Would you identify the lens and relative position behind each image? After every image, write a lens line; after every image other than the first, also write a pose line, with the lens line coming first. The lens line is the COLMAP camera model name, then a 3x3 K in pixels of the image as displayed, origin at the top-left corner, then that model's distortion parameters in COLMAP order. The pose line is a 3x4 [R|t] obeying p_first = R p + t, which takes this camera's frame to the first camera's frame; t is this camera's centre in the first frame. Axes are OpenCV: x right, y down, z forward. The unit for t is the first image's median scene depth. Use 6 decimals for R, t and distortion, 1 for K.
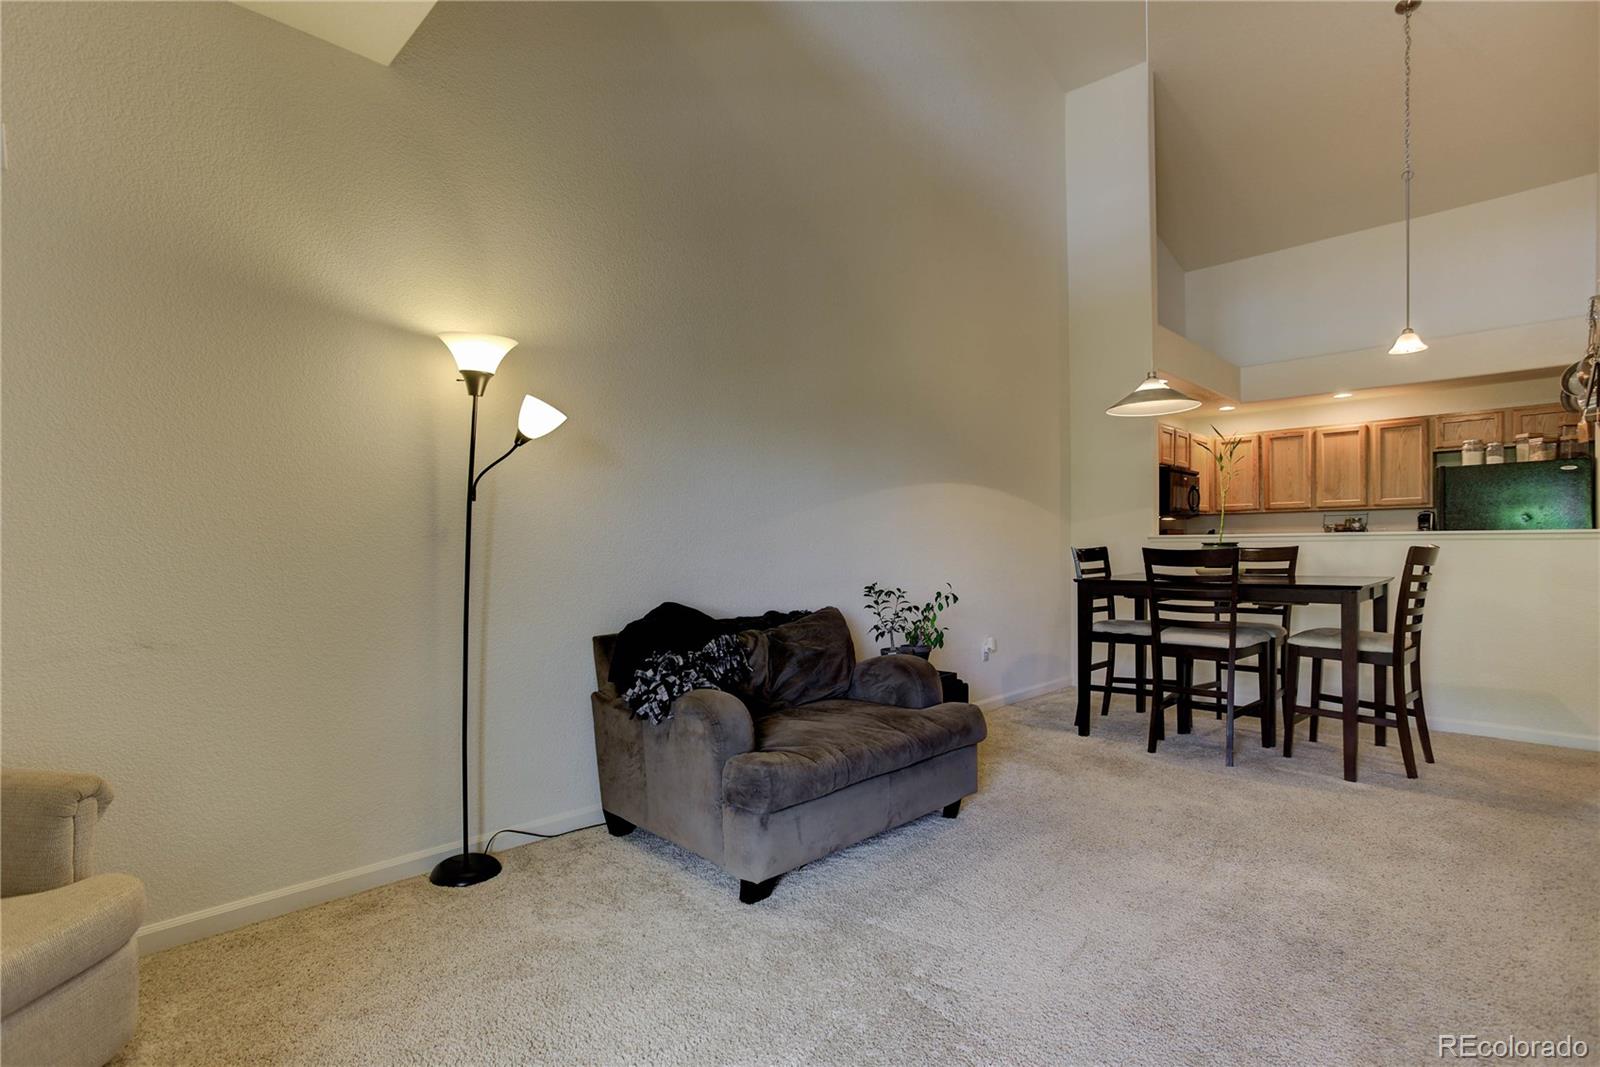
lens RADIAL K [[765.5, 0, 809.4], [0, 765.5, 552.2], [0, 0, 1]] dist [0.001256, 0.001279]
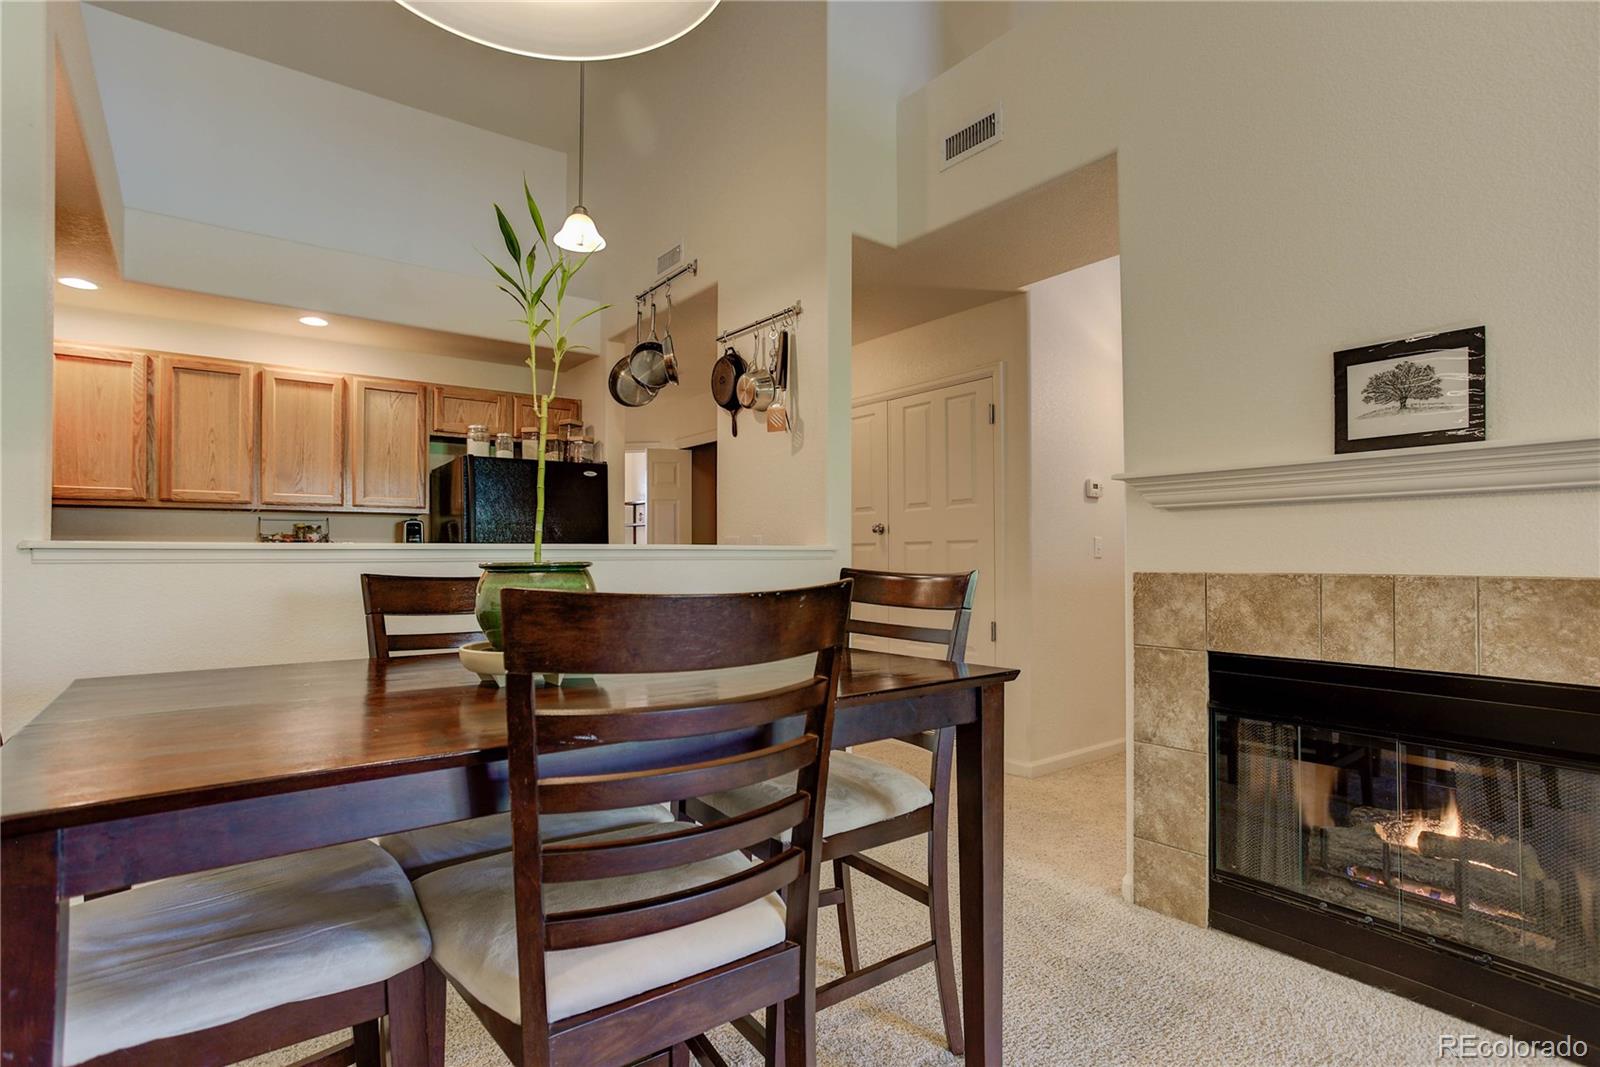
lens RADIAL K [[792.9, 0, 805.8], [0, 792.9, 536.5], [0, 0, 1]] dist [-0.002644, 0.000035]
pose [[0.151826, 0.033180, 0.987850, 0.151152], [0.015683, 0.999230, -0.035972, -0.006728], [-0.988283, 0.020954, 0.151188, 0.548234]]
